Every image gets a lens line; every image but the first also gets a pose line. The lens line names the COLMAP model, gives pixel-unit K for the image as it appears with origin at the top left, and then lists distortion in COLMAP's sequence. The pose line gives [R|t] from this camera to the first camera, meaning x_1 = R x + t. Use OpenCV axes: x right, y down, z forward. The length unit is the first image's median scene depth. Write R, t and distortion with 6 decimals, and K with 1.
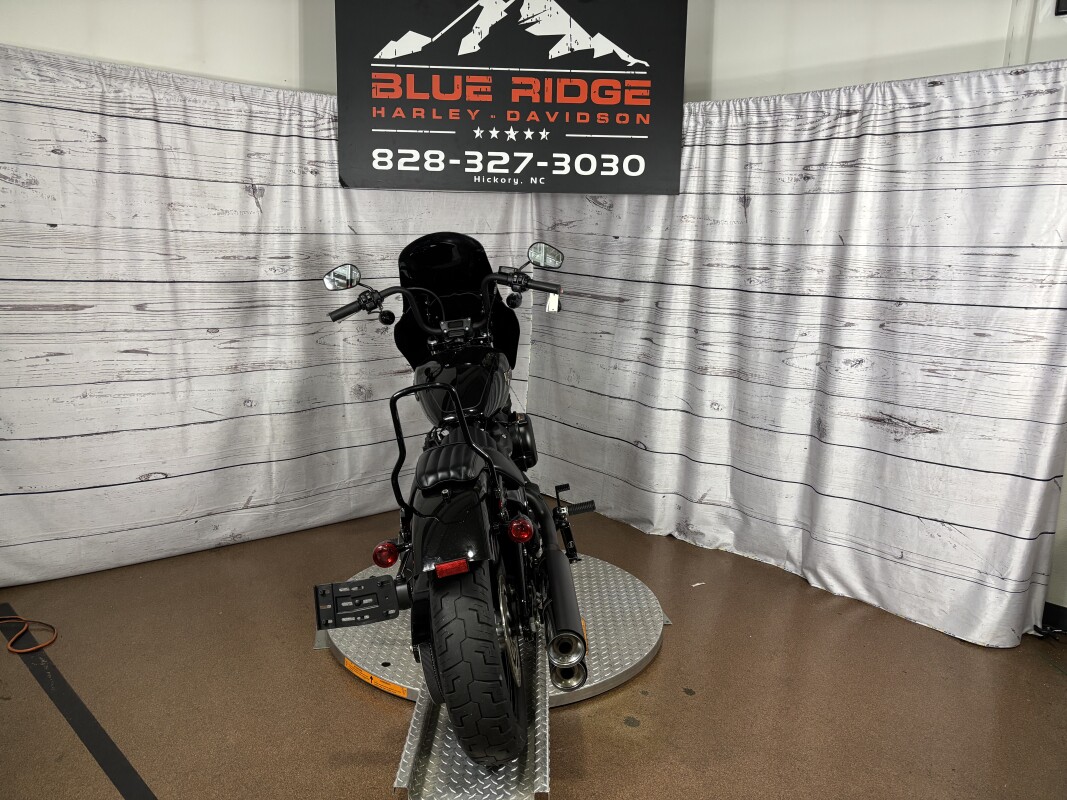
lens RADIAL K [[802.2, 0, 546.8], [0, 802.2, 412.7], [0, 0, 1]] dist [0.038167, -0.050196]
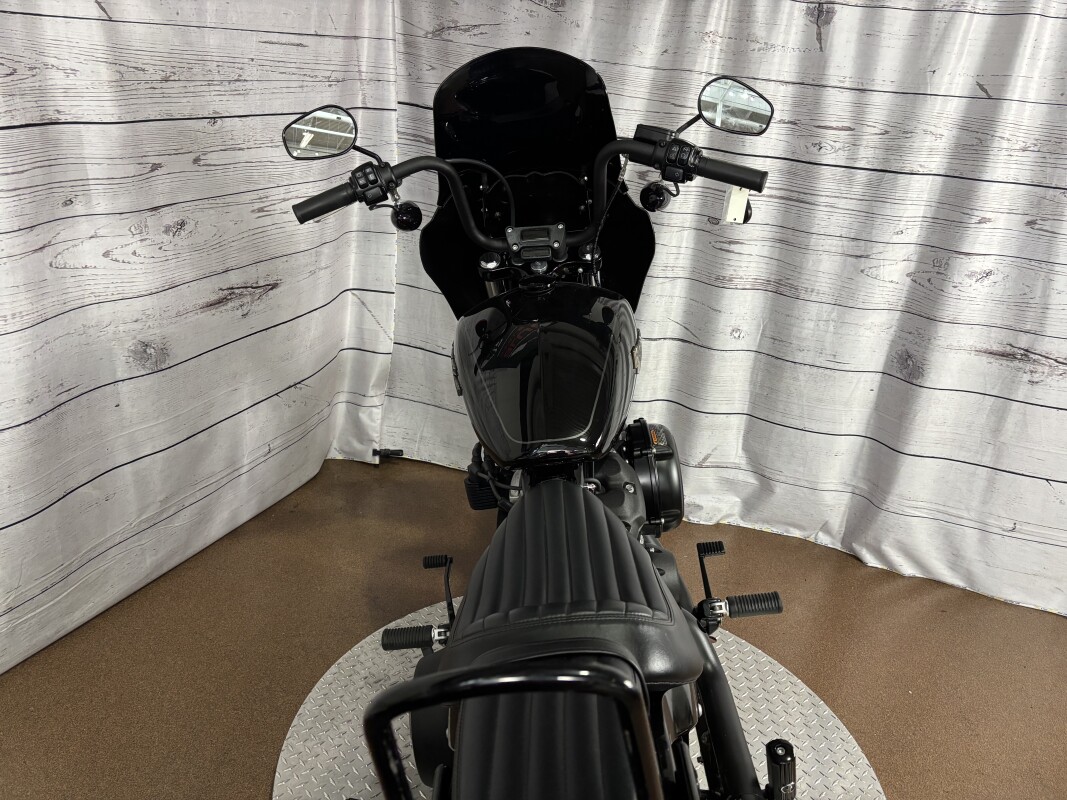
lens RADIAL K [[802.2, 0, 523.4], [0, 802.2, 404.2], [0, 0, 1]] dist [0.038167, -0.050196]
pose [[0.896561, -0.121873, 0.425824, -0.277742], [0.034849, 0.977829, 0.206486, -0.106833], [-0.441547, -0.170288, 0.880930, 0.512195]]
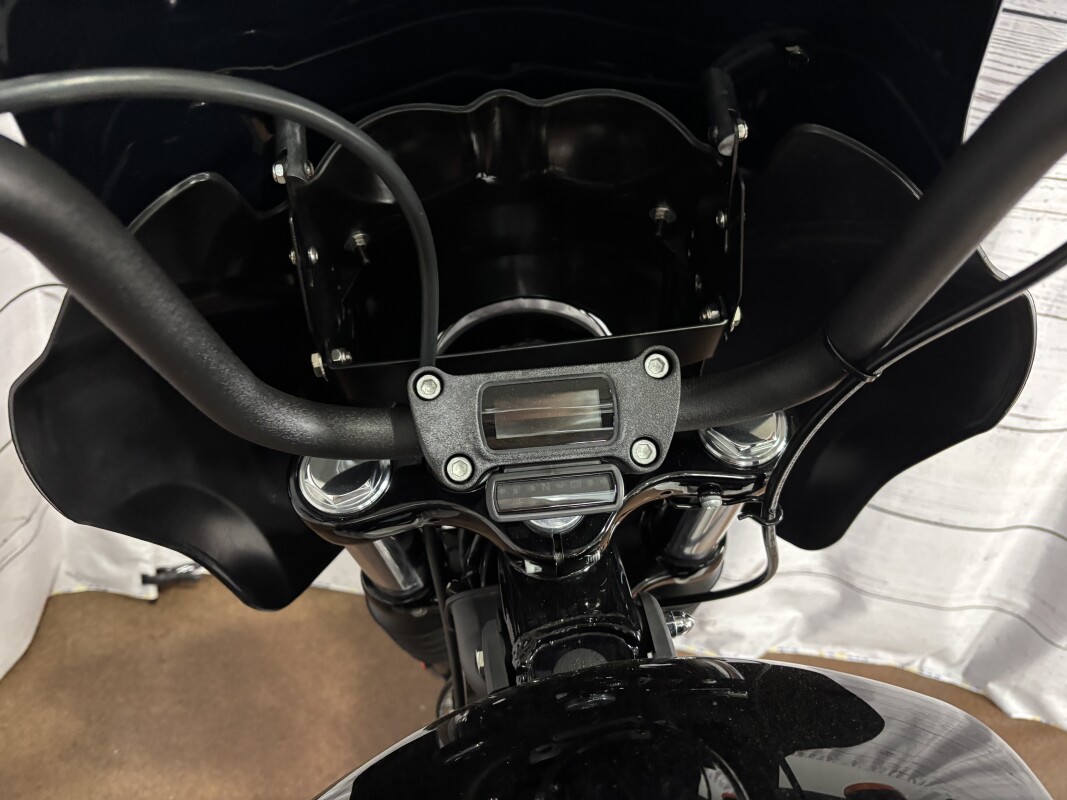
lens RADIAL K [[810.8, 0, 527.1], [0, 810.8, 399.4], [0, 0, 1]] dist [0.003887, -0.001025]
pose [[0.801313, -0.262690, 0.537486, -0.103285], [0.039672, 0.919793, 0.390394, -0.152614], [-0.596928, -0.291504, 0.747464, 0.894673]]
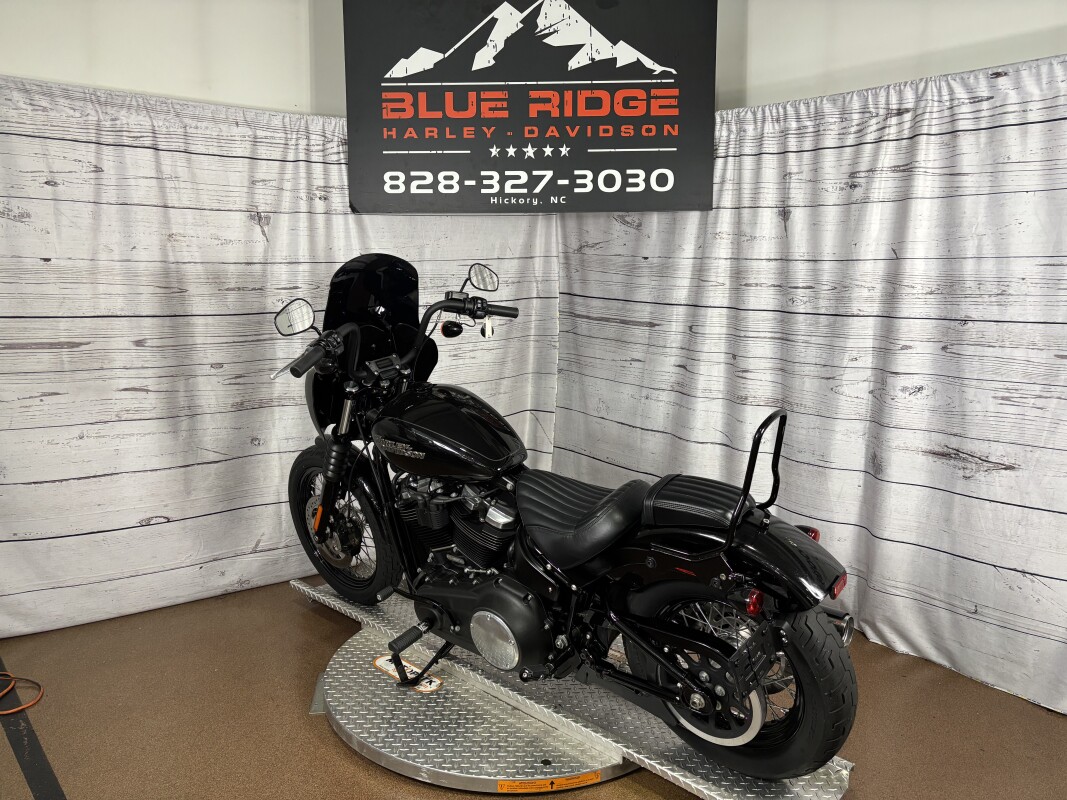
lens RADIAL K [[802.2, 0, 537.6], [0, 802.2, 412.7], [0, 0, 1]] dist [0.038167, -0.050196]
pose [[0.997413, -0.012815, -0.070727, 0.029823], [0.010462, 0.999383, -0.033534, -0.011142], [0.071113, 0.032707, 0.996932, 0.081758]]
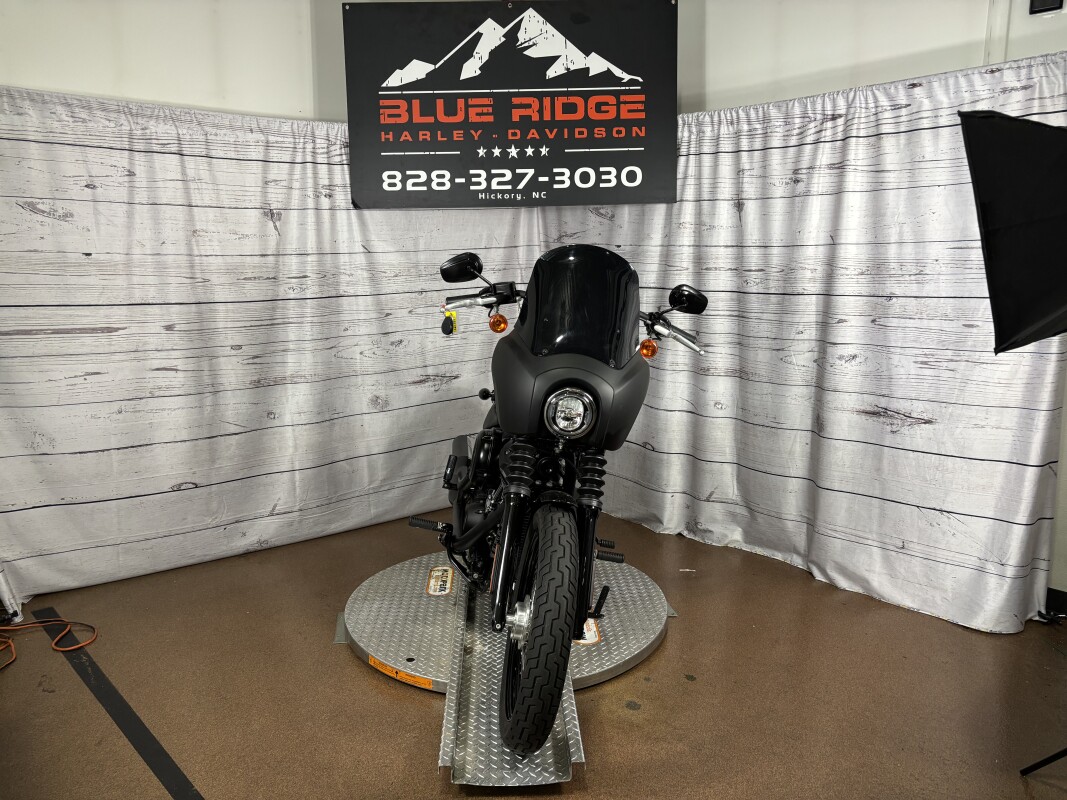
lens RADIAL K [[802.2, 0, 539.7], [0, 802.2, 408.9], [0, 0, 1]] dist [0.038167, -0.050196]
pose [[0.998462, -0.029156, -0.047153, 0.032708], [0.028105, 0.999345, -0.022793, 0.014379], [0.047786, 0.021432, 0.998628, -0.040528]]
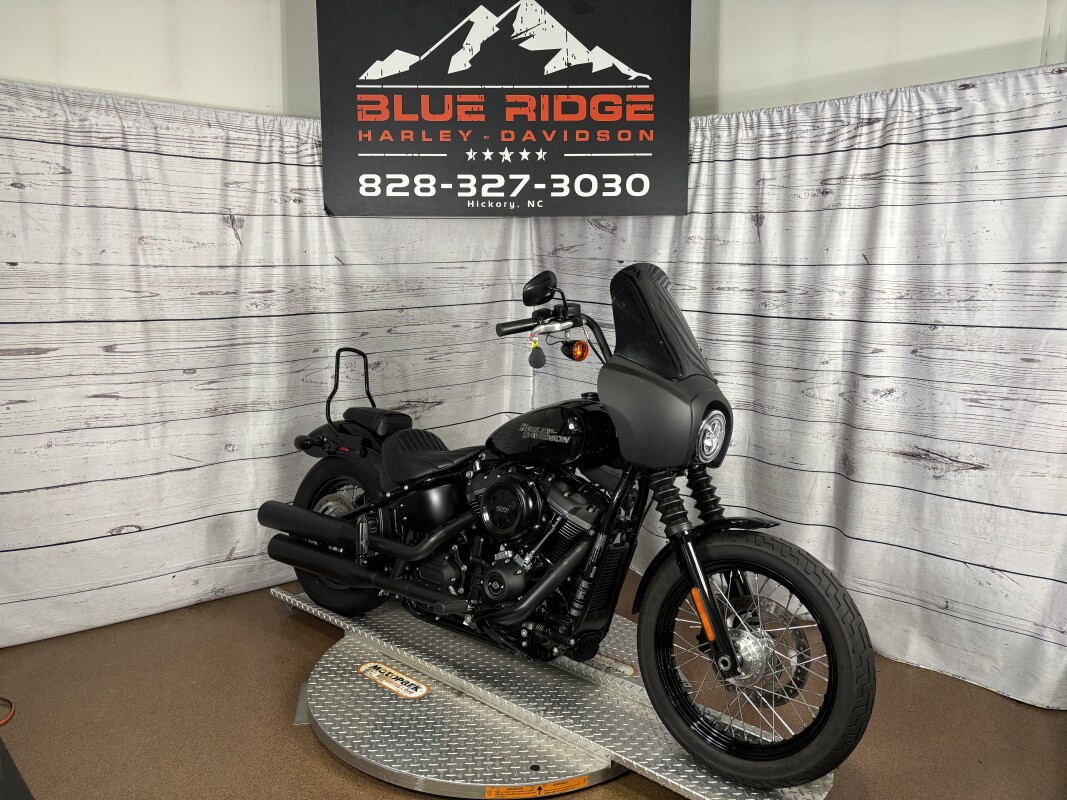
lens RADIAL K [[802.2, 0, 540.5], [0, 802.2, 410.2], [0, 0, 1]] dist [0.038167, -0.050196]
pose [[0.999593, -0.019954, -0.020371, 0.009816], [0.019282, 0.999280, -0.032689, -0.018771], [0.021009, 0.032282, 0.999258, 0.078207]]
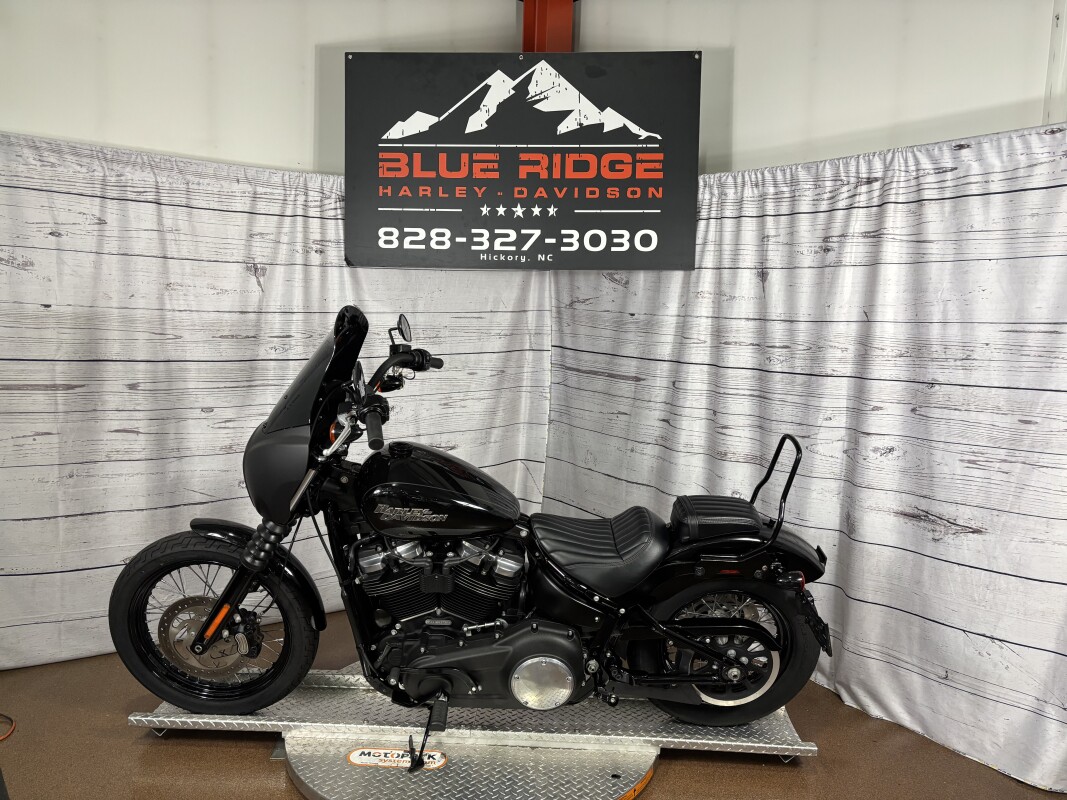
lens RADIAL K [[802.2, 0, 541.4], [0, 802.2, 410.3], [0, 0, 1]] dist [0.038167, -0.050196]
pose [[0.995151, 0.006433, -0.098149, 0.086235], [-0.015875, 0.995282, -0.095721, -0.014526], [0.097070, 0.096814, 0.990558, 0.069259]]
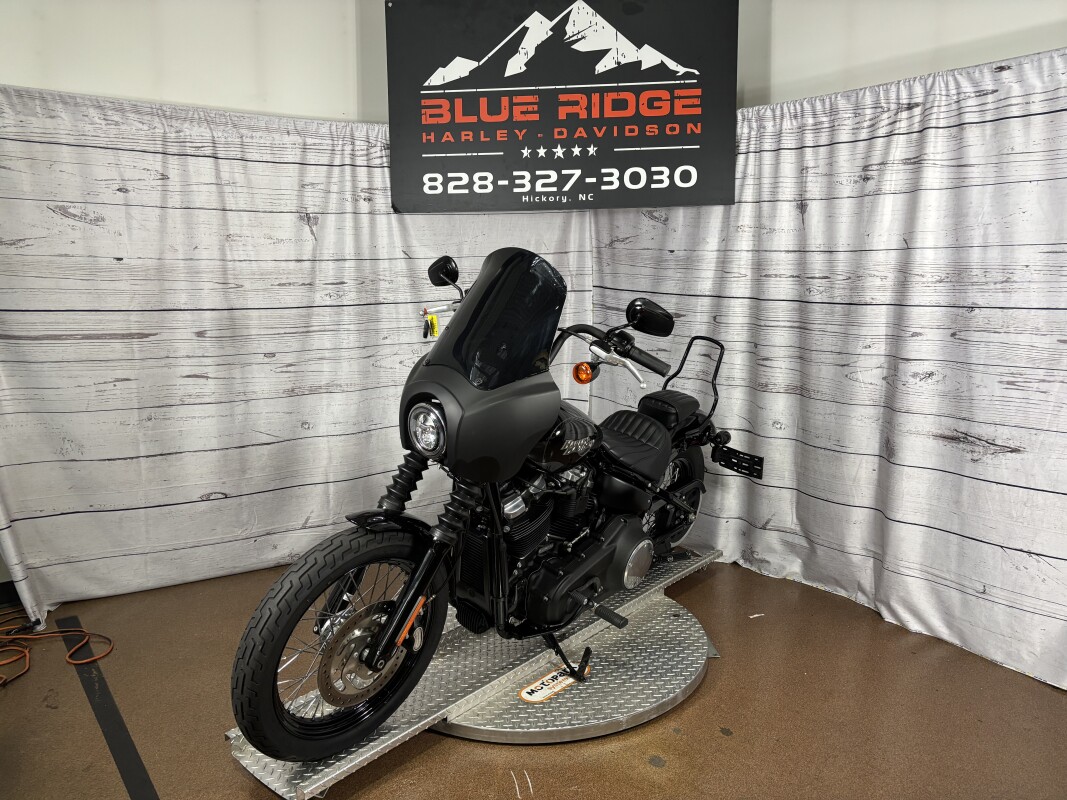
lens RADIAL K [[802.2, 0, 540.2], [0, 802.2, 408.4], [0, 0, 1]] dist [0.038167, -0.050196]
pose [[0.989094, -0.010236, -0.146930, 0.081123], [0.004965, 0.999332, -0.036196, 0.005610], [0.147202, 0.035072, 0.988484, 0.031191]]
